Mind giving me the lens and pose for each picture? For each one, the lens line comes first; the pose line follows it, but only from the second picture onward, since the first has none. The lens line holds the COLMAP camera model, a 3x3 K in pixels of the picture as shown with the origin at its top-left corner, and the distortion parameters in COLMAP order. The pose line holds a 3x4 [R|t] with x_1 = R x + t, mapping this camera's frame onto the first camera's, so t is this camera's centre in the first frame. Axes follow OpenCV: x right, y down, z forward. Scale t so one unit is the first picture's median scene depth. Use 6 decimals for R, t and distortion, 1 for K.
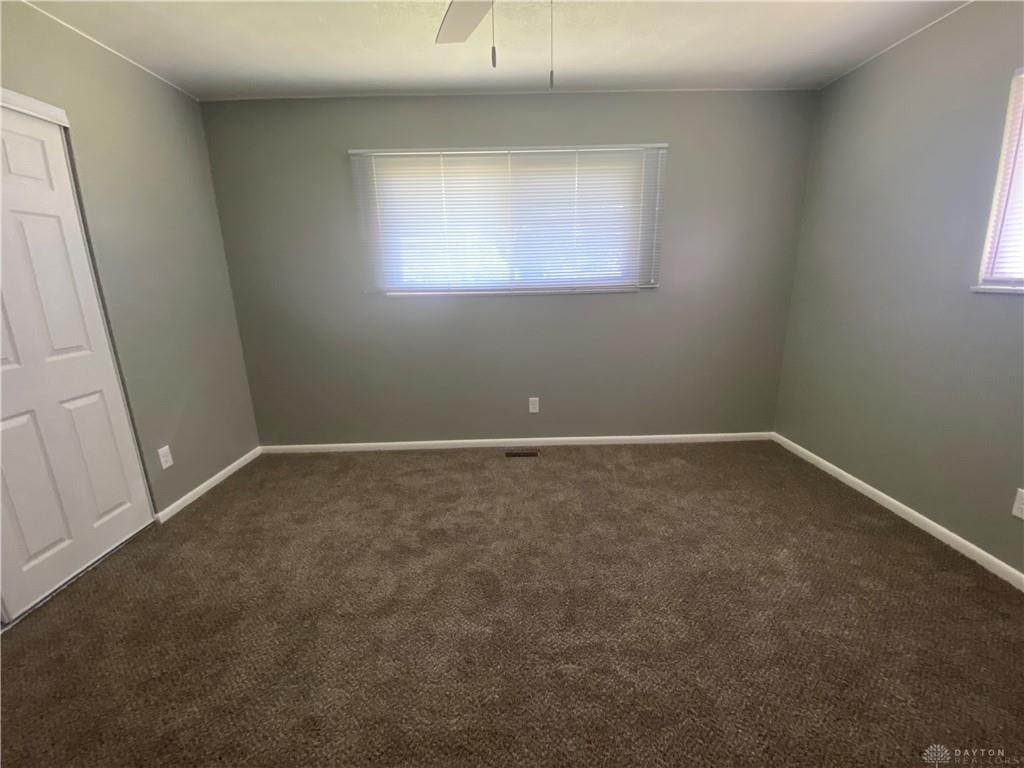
lens RADIAL K [[411.8, 0, 512.2], [0, 411.8, 386.2], [0, 0, 1]] dist [0.021834, -0.020234]
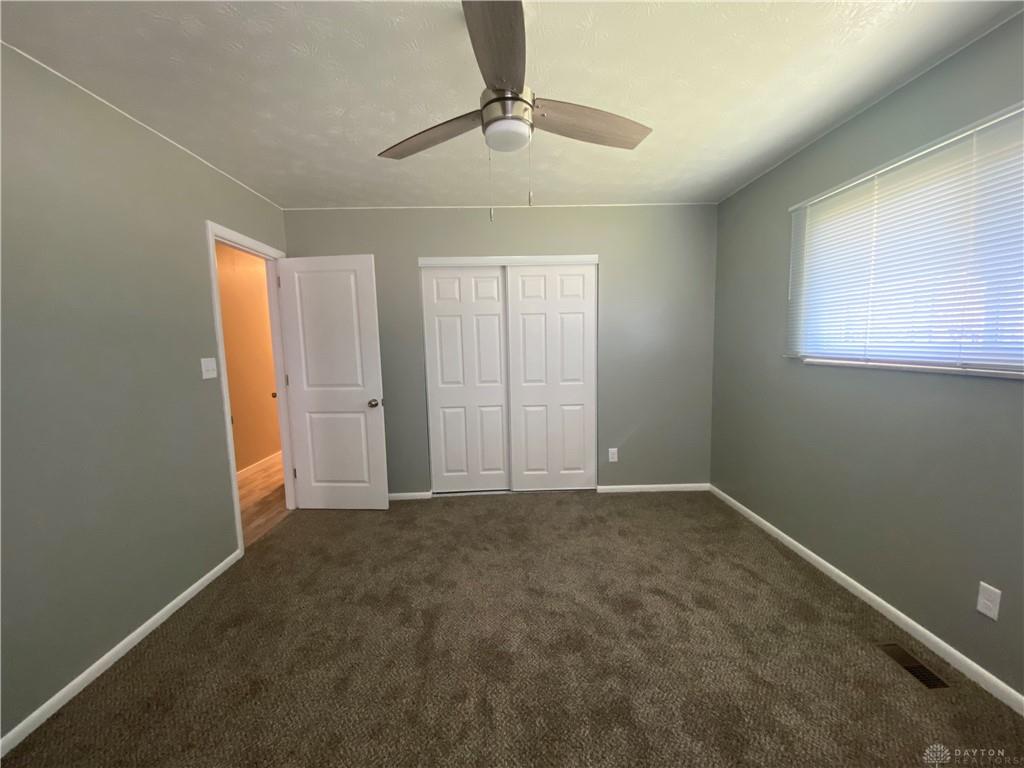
lens RADIAL K [[411.8, 0, 512.2], [0, 411.8, 386.2], [0, 0, 1]] dist [0.021834, -0.020234]
pose [[0.010466, 0.126048, -0.991969, 0.672337], [-0.221619, 0.967645, 0.120619, -0.183989], [0.975077, 0.218576, 0.038061, 0.519803]]
